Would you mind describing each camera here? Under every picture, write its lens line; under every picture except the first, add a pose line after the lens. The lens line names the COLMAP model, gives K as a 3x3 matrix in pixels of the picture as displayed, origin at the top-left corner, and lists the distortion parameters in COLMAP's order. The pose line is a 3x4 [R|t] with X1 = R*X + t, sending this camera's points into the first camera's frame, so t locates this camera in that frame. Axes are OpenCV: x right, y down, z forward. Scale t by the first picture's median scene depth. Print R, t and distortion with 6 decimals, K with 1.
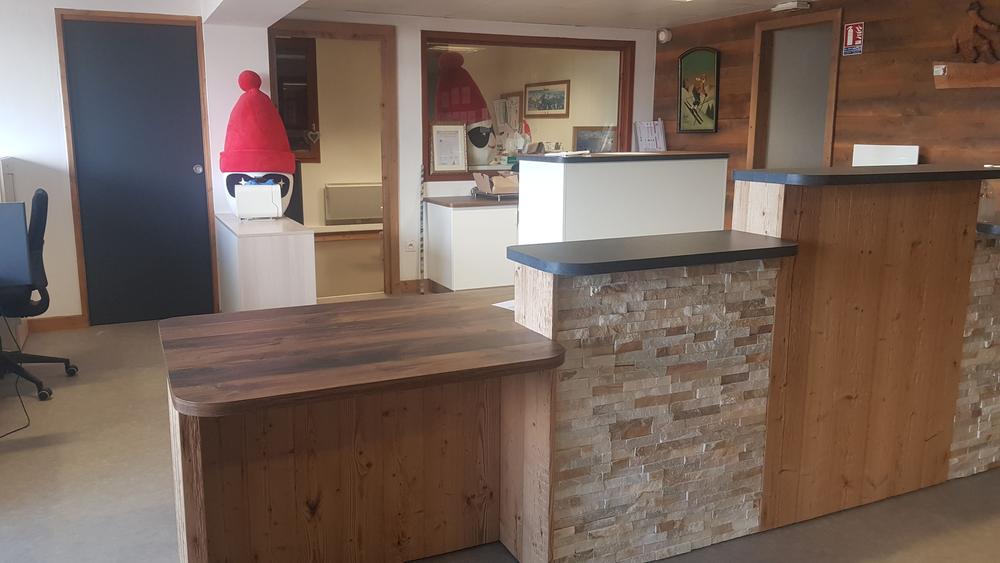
lens RADIAL K [[799.1, 0, 496.8], [0, 799.1, 273.7], [0, 0, 1]] dist [0.047461, -0.080436]
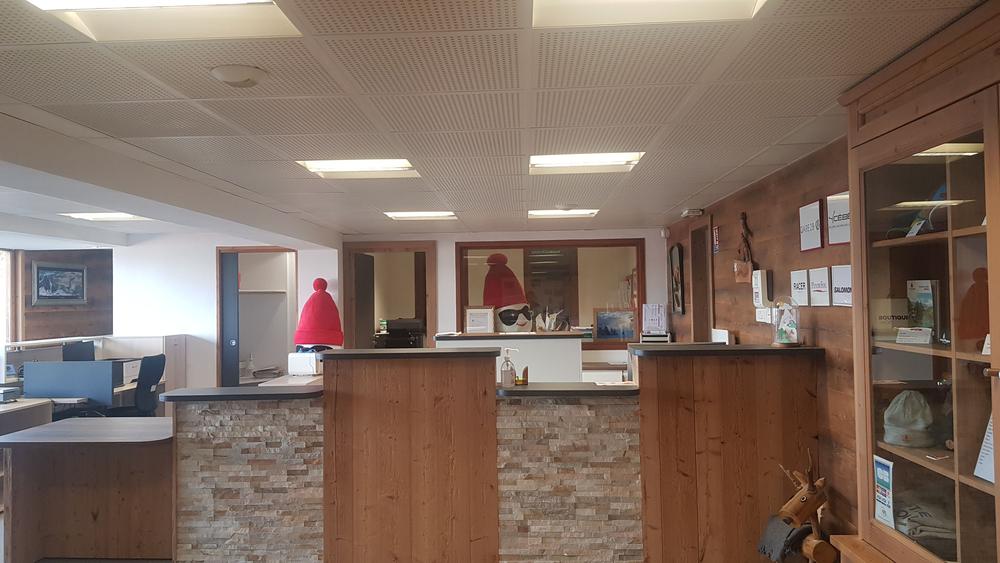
lens RADIAL K [[799.1, 0, 502.1], [0, 799.1, 277.4], [0, 0, 1]] dist [0.047461, -0.080436]
pose [[0.886204, -0.026873, -0.462516, 1.485523], [-0.066303, 0.980684, -0.184019, 0.009378], [0.458527, 0.193745, 0.867304, -0.352896]]
